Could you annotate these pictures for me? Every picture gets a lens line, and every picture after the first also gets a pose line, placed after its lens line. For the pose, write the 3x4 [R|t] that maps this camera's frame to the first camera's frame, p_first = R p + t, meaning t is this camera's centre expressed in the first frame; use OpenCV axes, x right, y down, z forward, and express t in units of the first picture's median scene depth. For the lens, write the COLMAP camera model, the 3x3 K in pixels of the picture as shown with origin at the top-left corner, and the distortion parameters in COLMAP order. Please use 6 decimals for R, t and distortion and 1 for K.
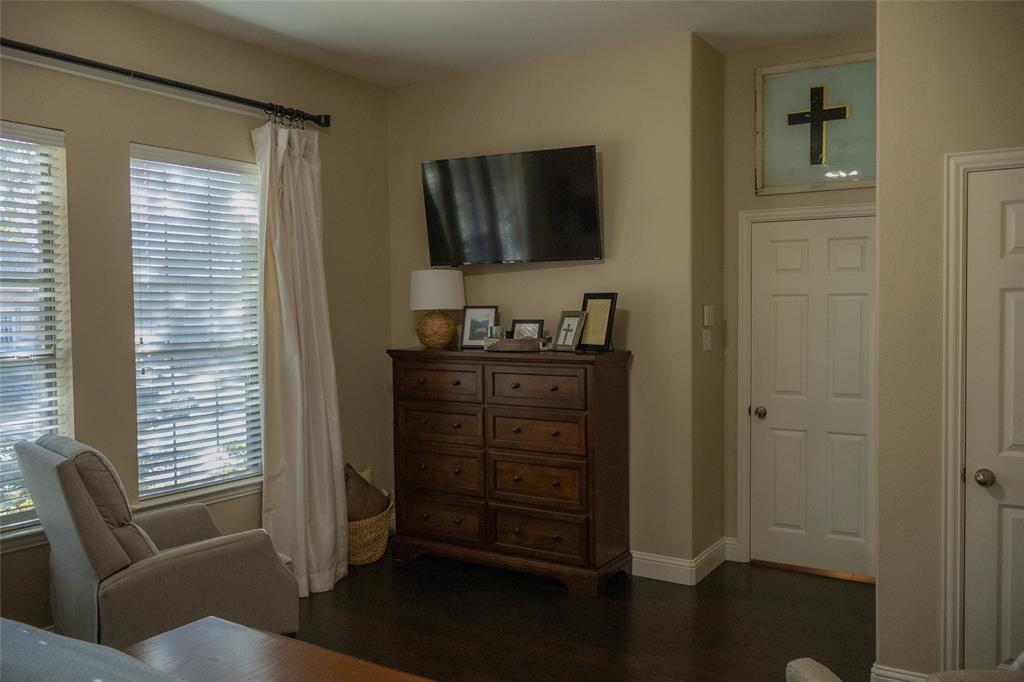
lens RADIAL K [[857.5, 0, 509.2], [0, 857.5, 344.2], [0, 0, 1]] dist [-0.004809, 0.006537]
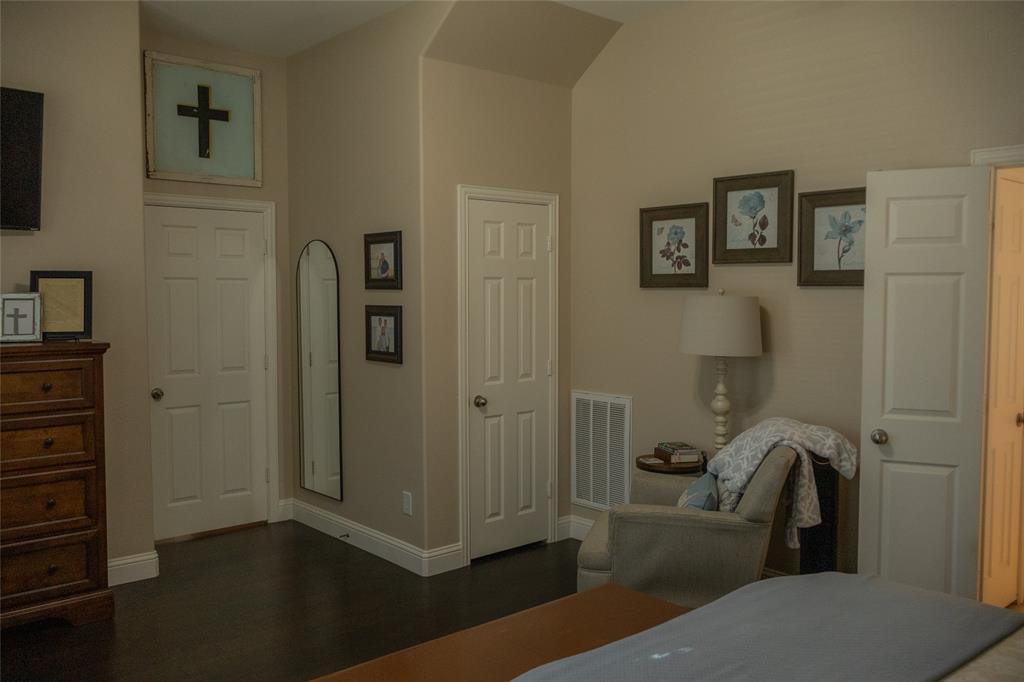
lens RADIAL K [[857.5, 0, 509.1], [0, 857.5, 337.5], [0, 0, 1]] dist [-0.004809, 0.006537]
pose [[0.287217, -0.046413, 0.956740, -0.578614], [0.040501, 0.998521, 0.036282, -0.007180], [-0.957009, 0.028328, 0.288672, 0.328944]]
